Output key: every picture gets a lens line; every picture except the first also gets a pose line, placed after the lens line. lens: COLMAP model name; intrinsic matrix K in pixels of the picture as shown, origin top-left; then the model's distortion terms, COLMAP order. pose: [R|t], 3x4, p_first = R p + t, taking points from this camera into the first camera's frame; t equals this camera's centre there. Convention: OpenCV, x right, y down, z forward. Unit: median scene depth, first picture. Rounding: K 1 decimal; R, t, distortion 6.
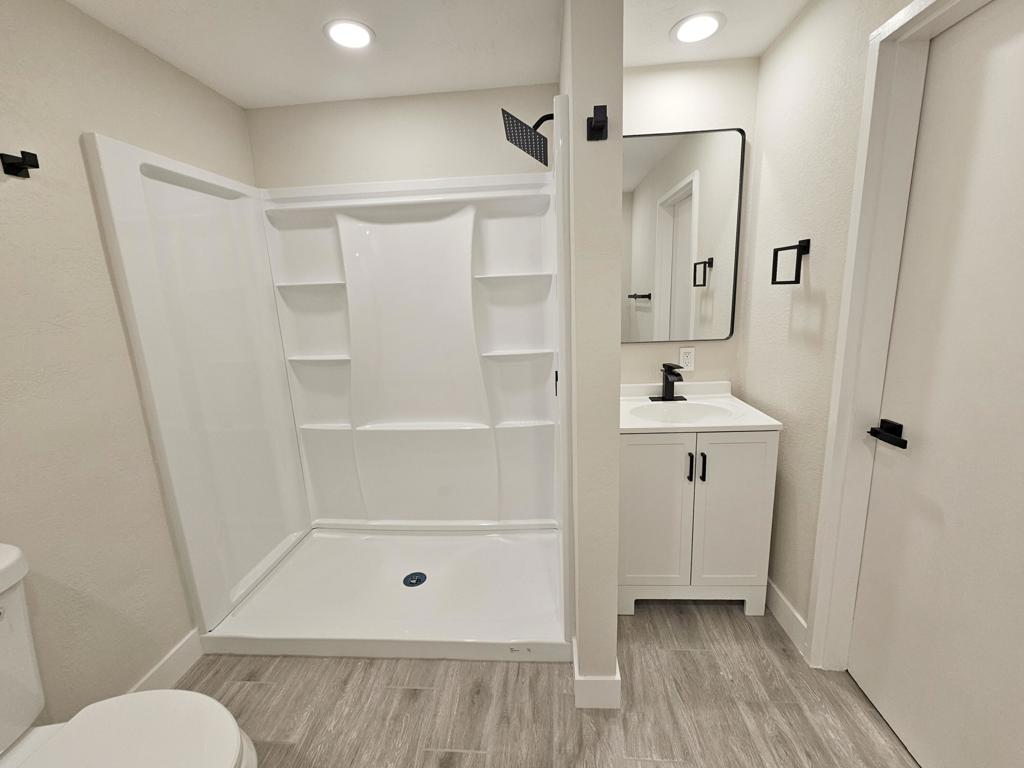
lens RADIAL K [[431.2, 0, 509.2], [0, 431.2, 374.4], [0, 0, 1]] dist [0.005812, 0.000833]
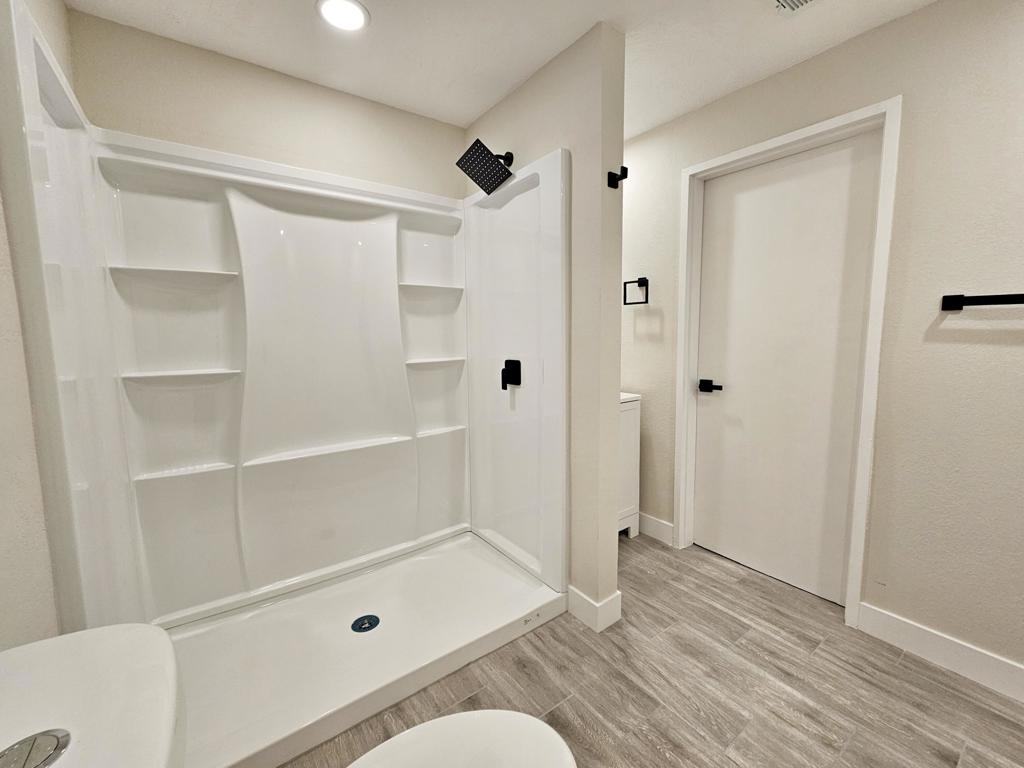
lens RADIAL K [[431.2, 0, 532.5], [0, 431.2, 368.5], [0, 0, 1]] dist [0.005812, 0.000833]
pose [[0.751445, -0.028795, 0.659167, -0.660214], [0.106371, 0.991266, -0.077959, 0.100160], [-0.651165, 0.128698, 0.747945, 0.108840]]
